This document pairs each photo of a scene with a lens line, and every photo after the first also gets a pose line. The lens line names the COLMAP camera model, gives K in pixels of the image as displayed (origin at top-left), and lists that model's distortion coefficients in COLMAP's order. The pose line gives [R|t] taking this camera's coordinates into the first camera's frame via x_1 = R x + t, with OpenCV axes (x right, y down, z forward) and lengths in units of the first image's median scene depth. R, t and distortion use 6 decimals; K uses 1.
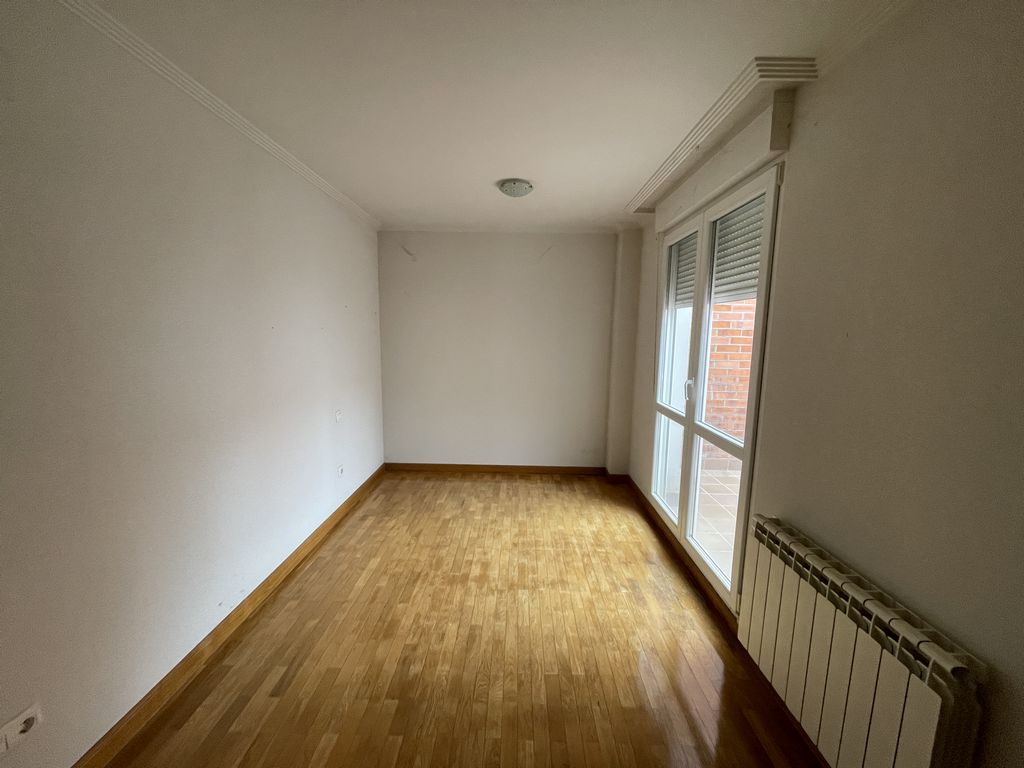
lens RADIAL K [[416.5, 0, 512.3], [0, 416.5, 387.6], [0, 0, 1]] dist [-0.000154, 0.000914]
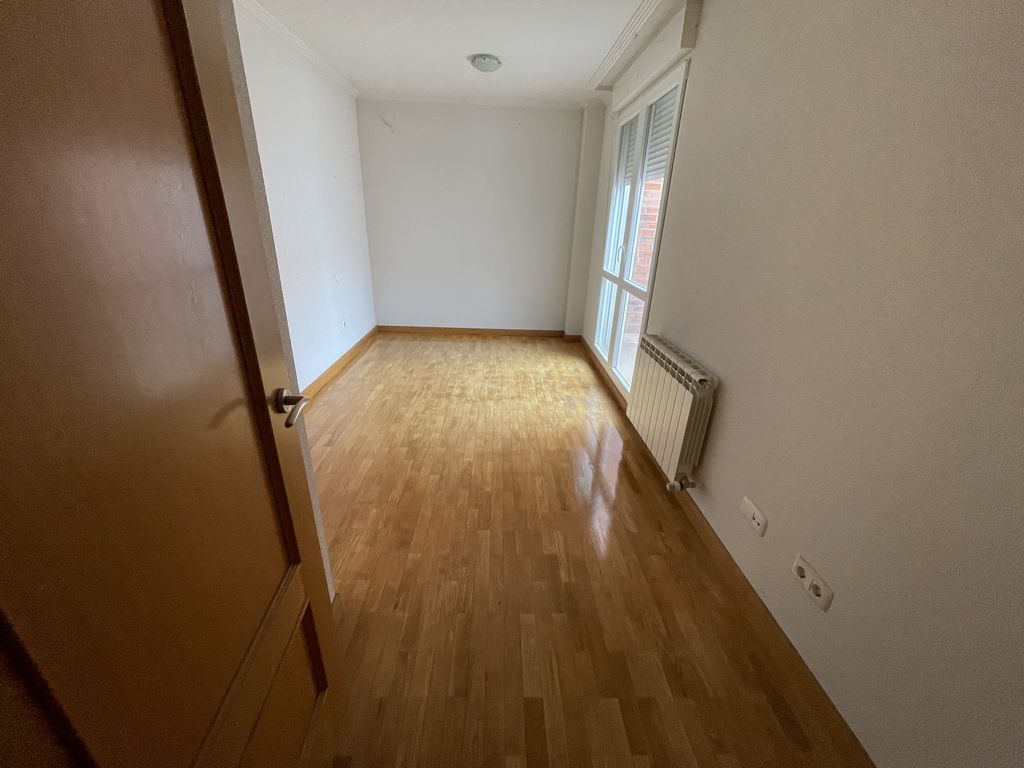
lens RADIAL K [[416.5, 0, 511.8], [0, 416.5, 387.7], [0, 0, 1]] dist [-0.000154, 0.000914]
pose [[0.998897, 0.002592, 0.046884, 0.030250], [-0.014336, 0.967639, 0.251930, 0.086850], [-0.044714, -0.252324, 0.966609, -0.331645]]
